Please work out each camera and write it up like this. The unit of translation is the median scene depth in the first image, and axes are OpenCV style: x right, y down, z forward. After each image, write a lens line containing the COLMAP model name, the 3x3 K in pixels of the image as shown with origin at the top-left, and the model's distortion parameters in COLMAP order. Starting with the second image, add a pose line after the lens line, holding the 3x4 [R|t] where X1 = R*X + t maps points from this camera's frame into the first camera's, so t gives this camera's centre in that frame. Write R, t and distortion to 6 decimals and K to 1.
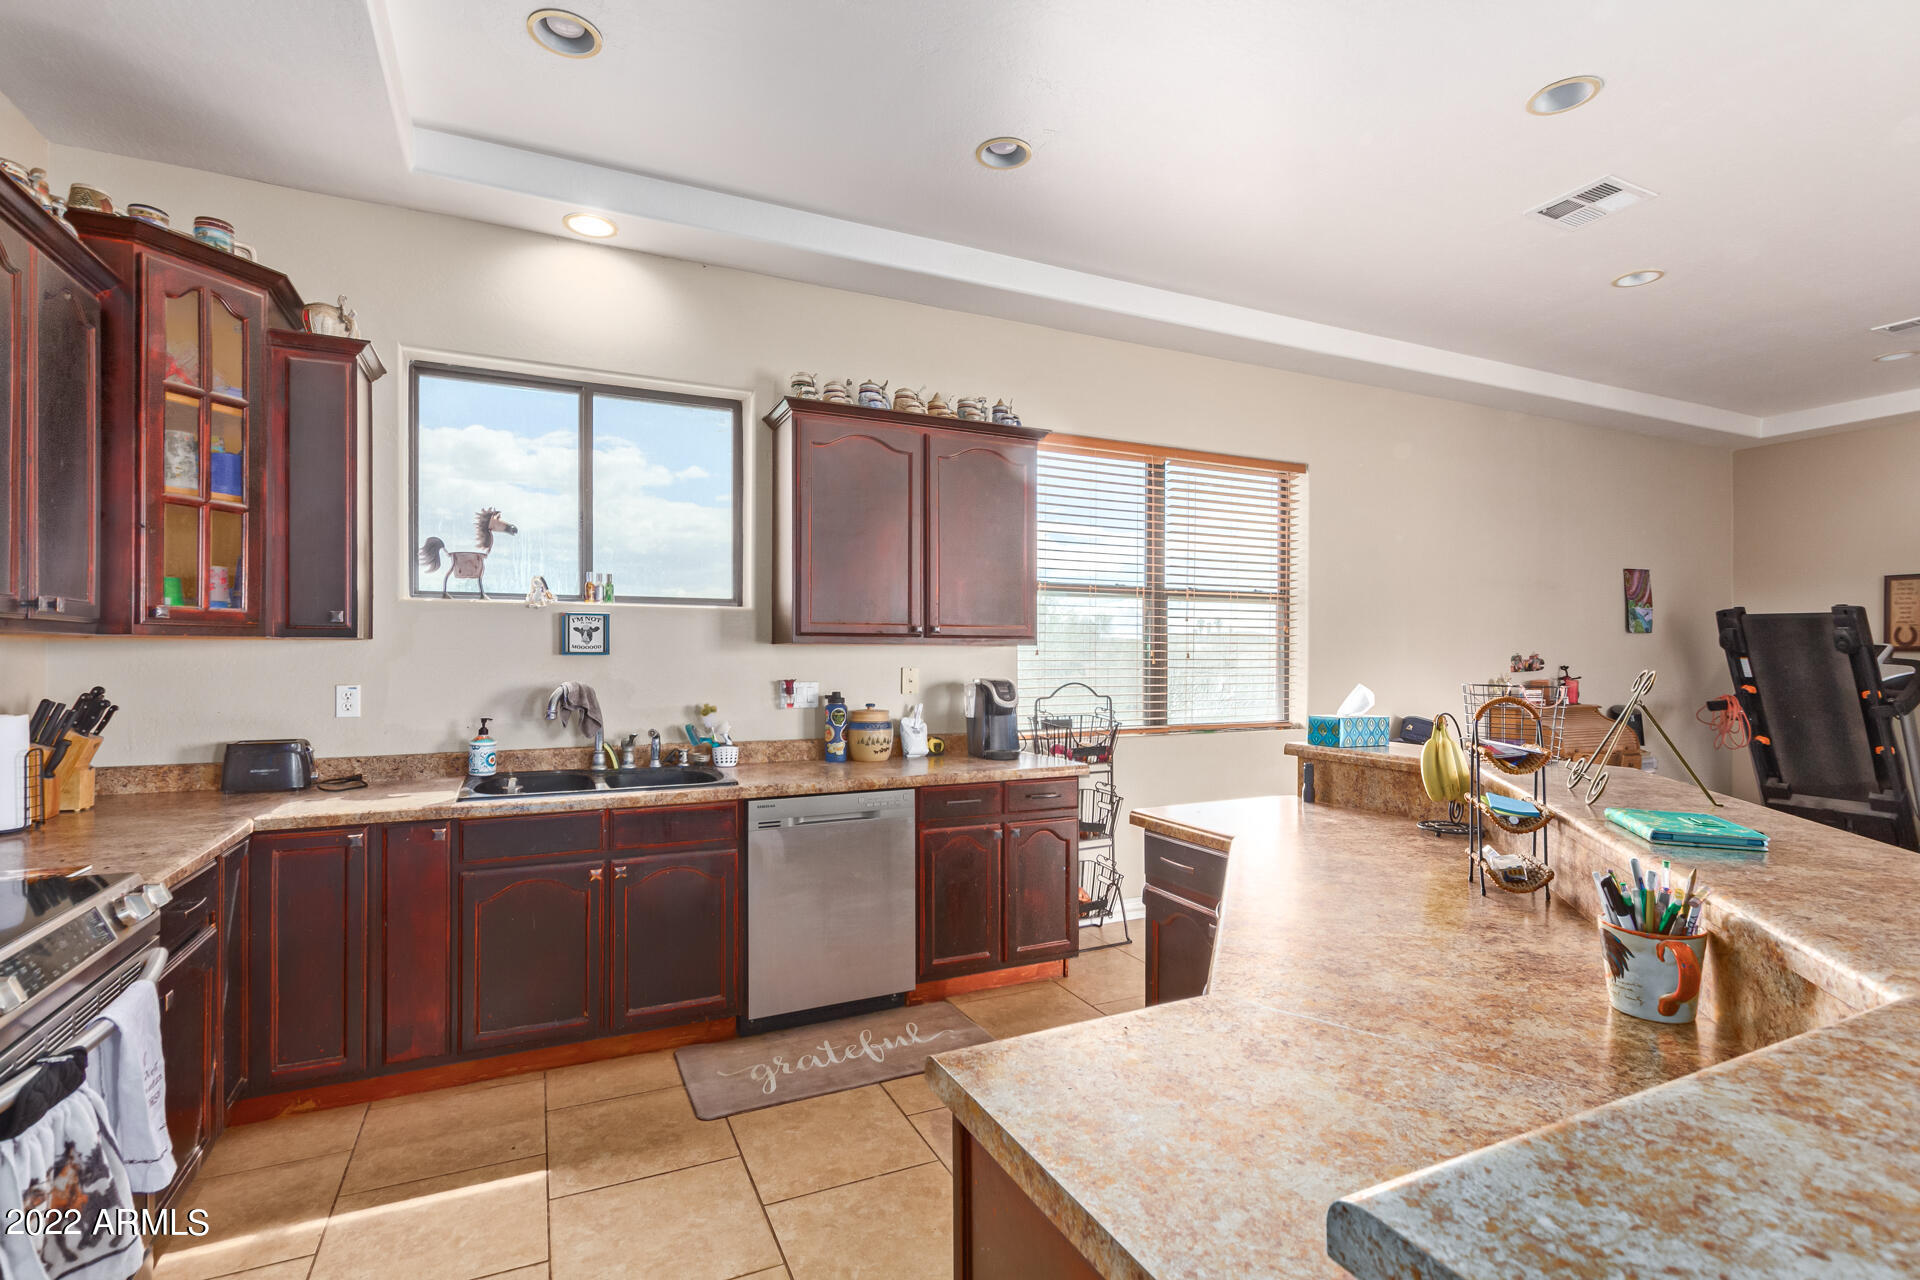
lens RADIAL K [[884.7, 0, 964.5], [0, 884.7, 649.1], [0, 0, 1]] dist [0.004929, -0.001215]
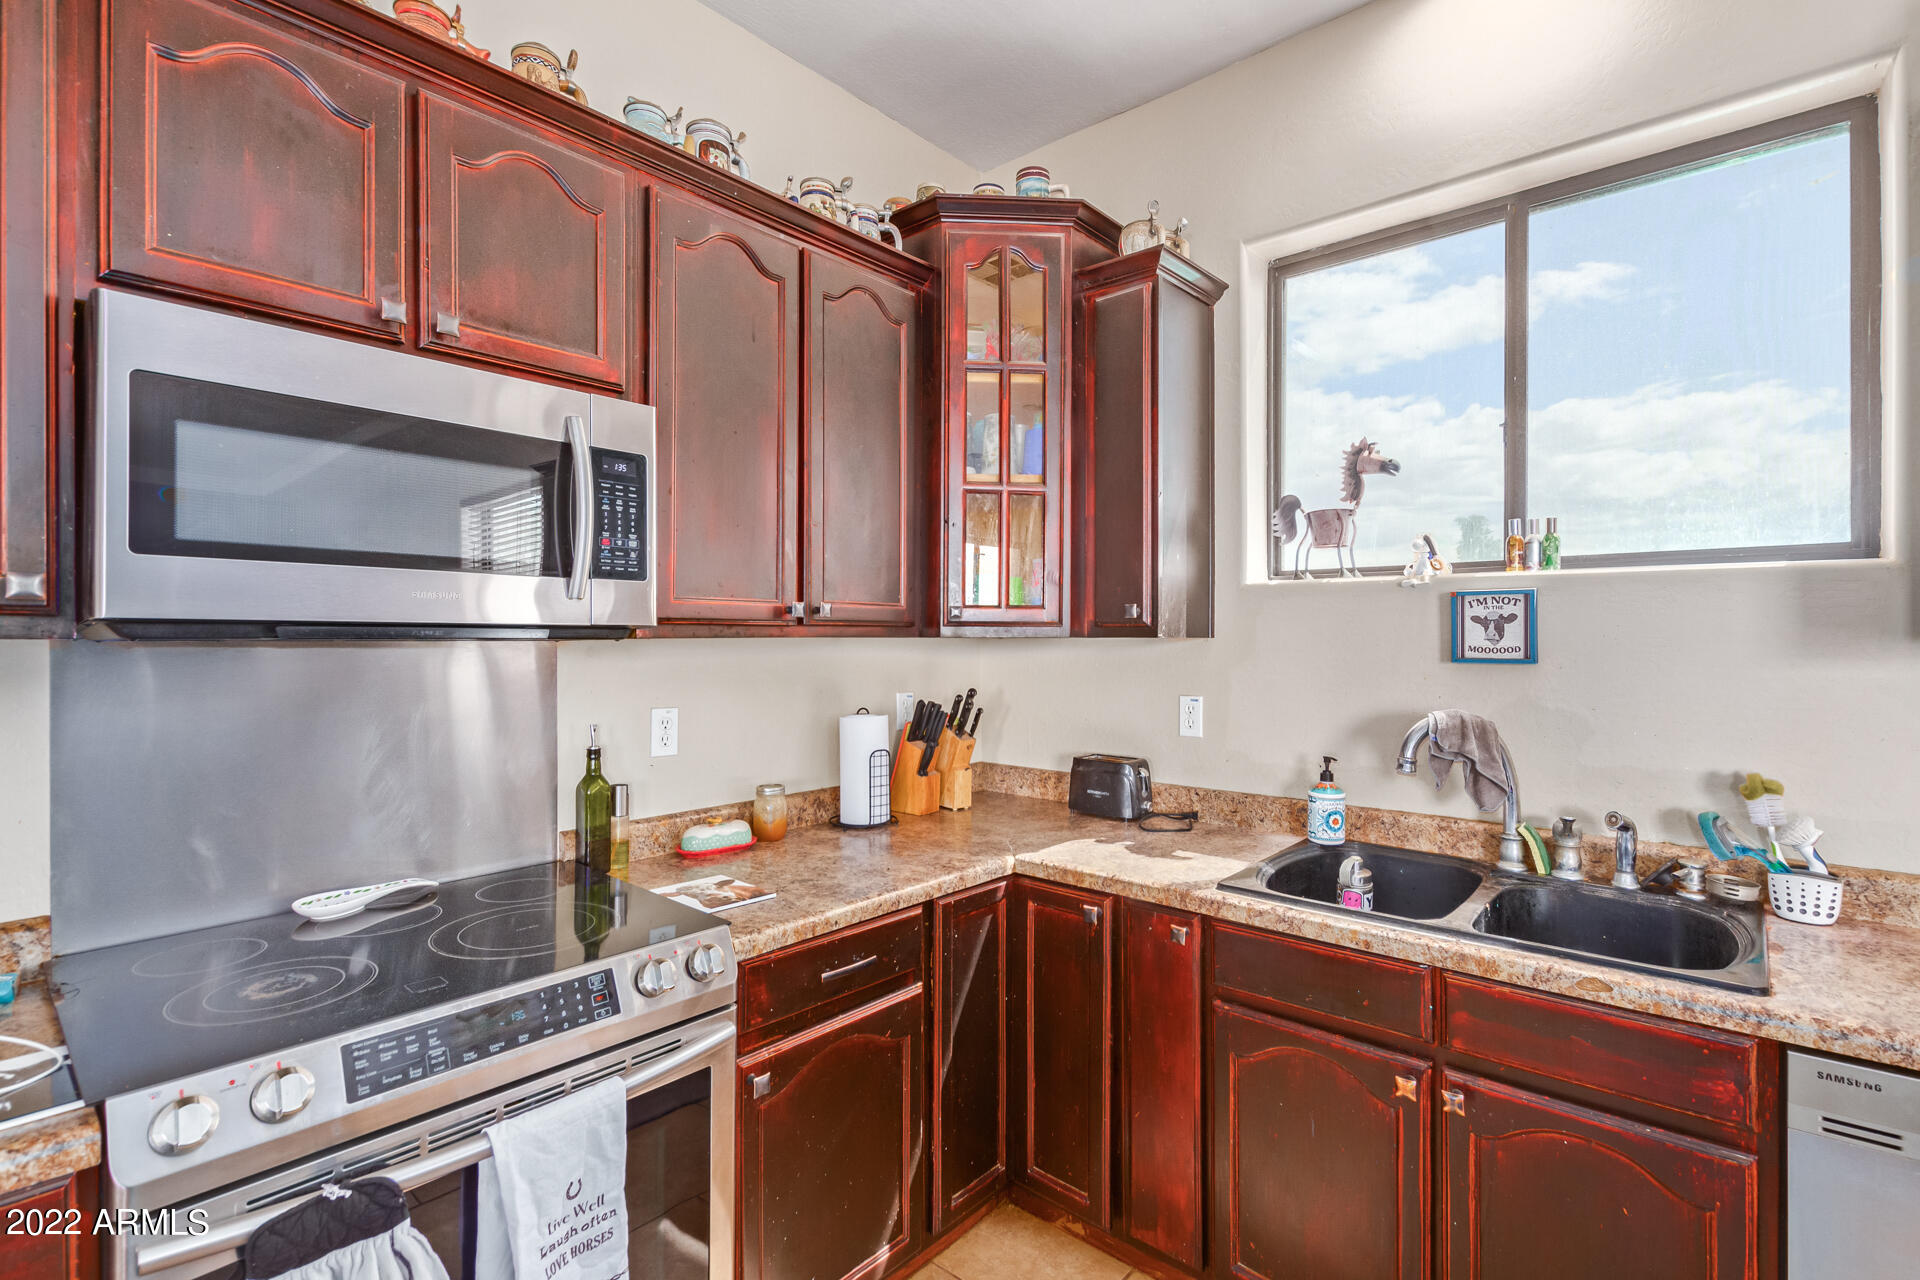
lens RADIAL K [[921.1, 0, 1000.3], [0, 921.1, 632.8], [0, 0, 1]] dist [0.004625, -0.001054]
pose [[0.405245, -0.003370, -0.914202, -0.009871], [0.003237, 0.999992, -0.002252, -0.013727], [0.914203, -0.002047, 0.405252, 0.490906]]
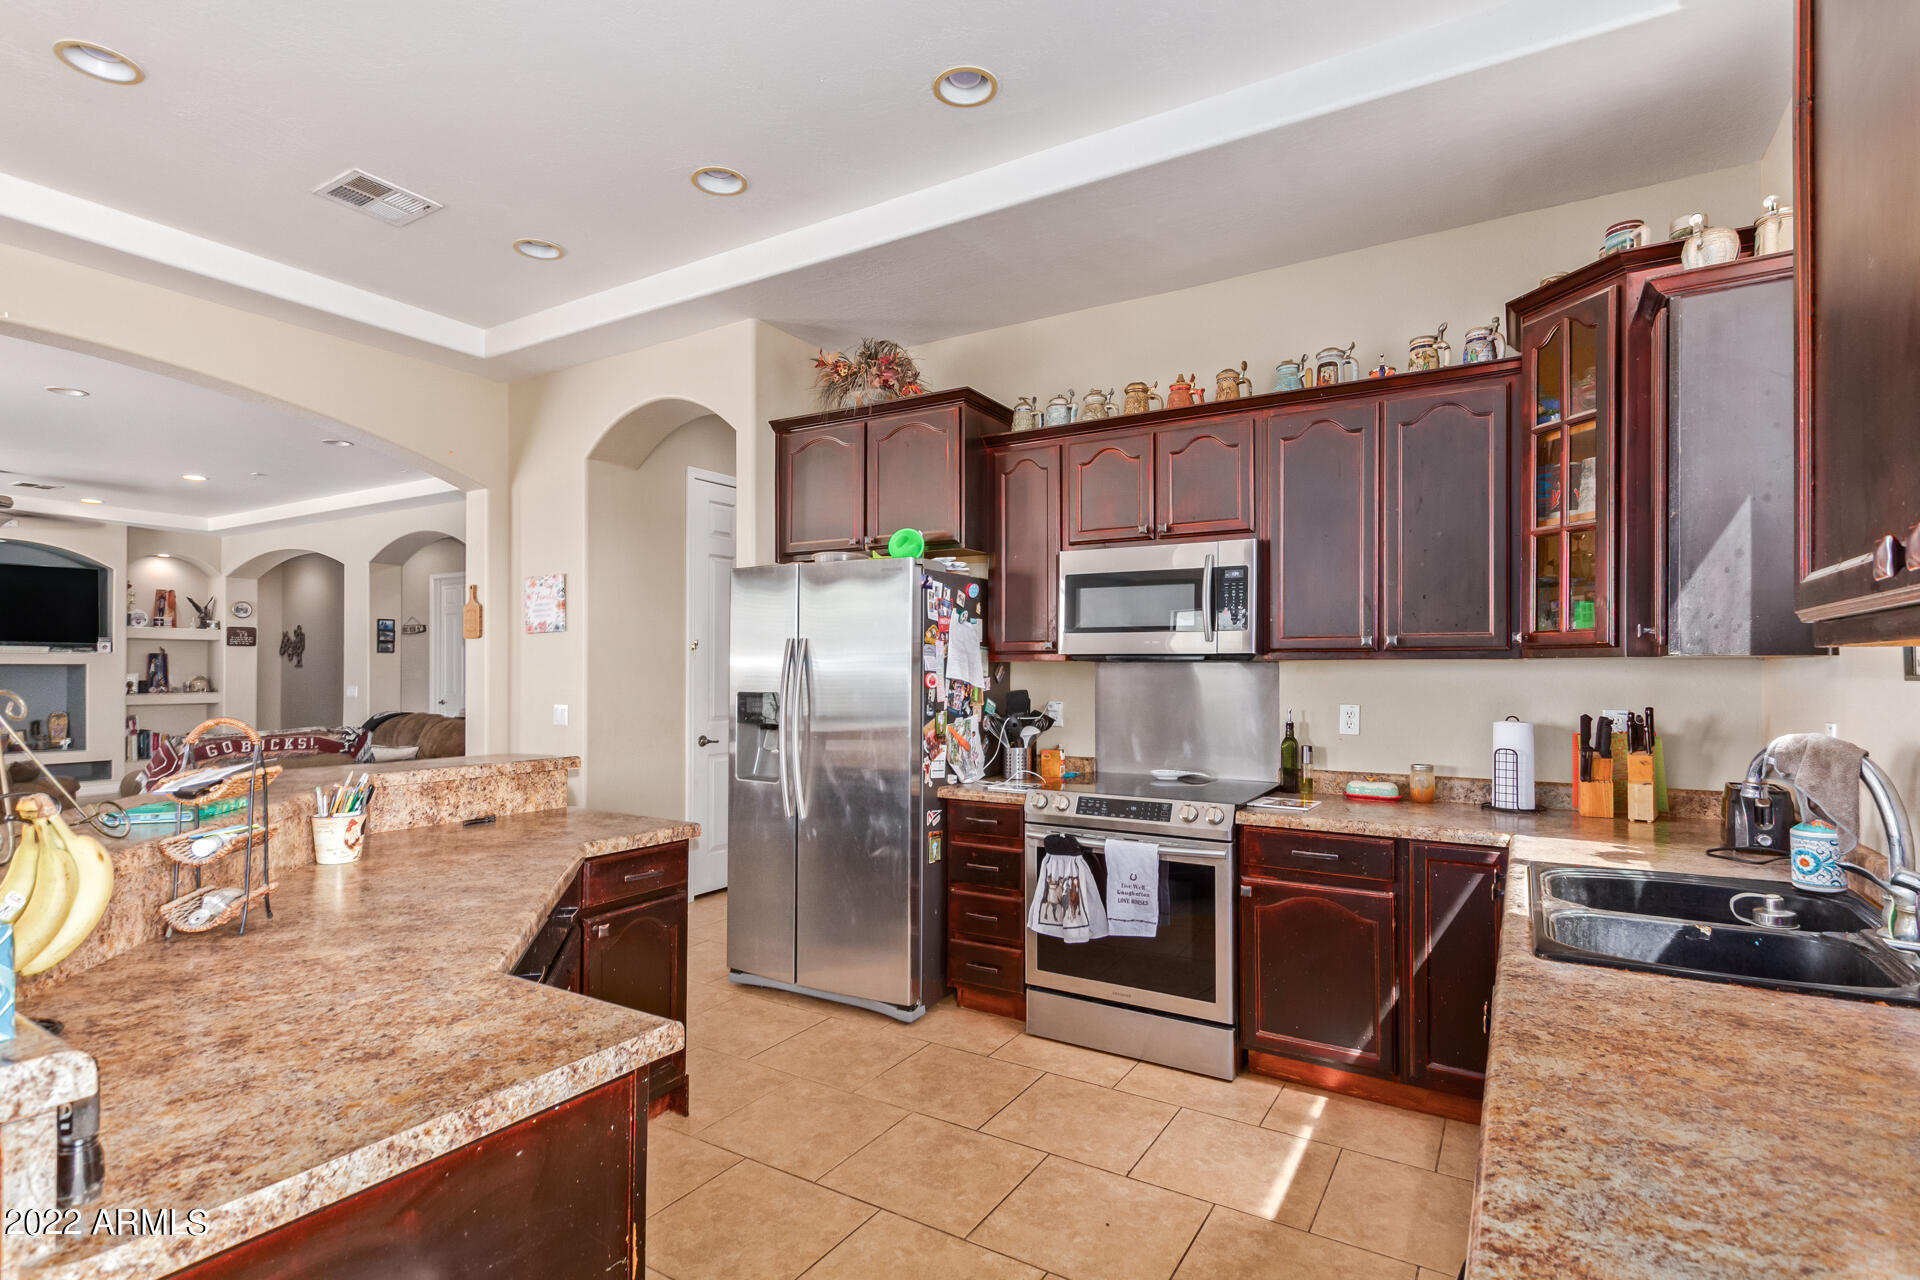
lens RADIAL K [[921.1, 0, 970.4], [0, 921.1, 650.9], [0, 0, 1]] dist [0.004625, -0.001054]
pose [[-0.828261, -0.014680, -0.560150, 0.221000], [0.000346, 0.999643, -0.026710, 0.002415], [0.560342, -0.022317, -0.827960, 1.108198]]
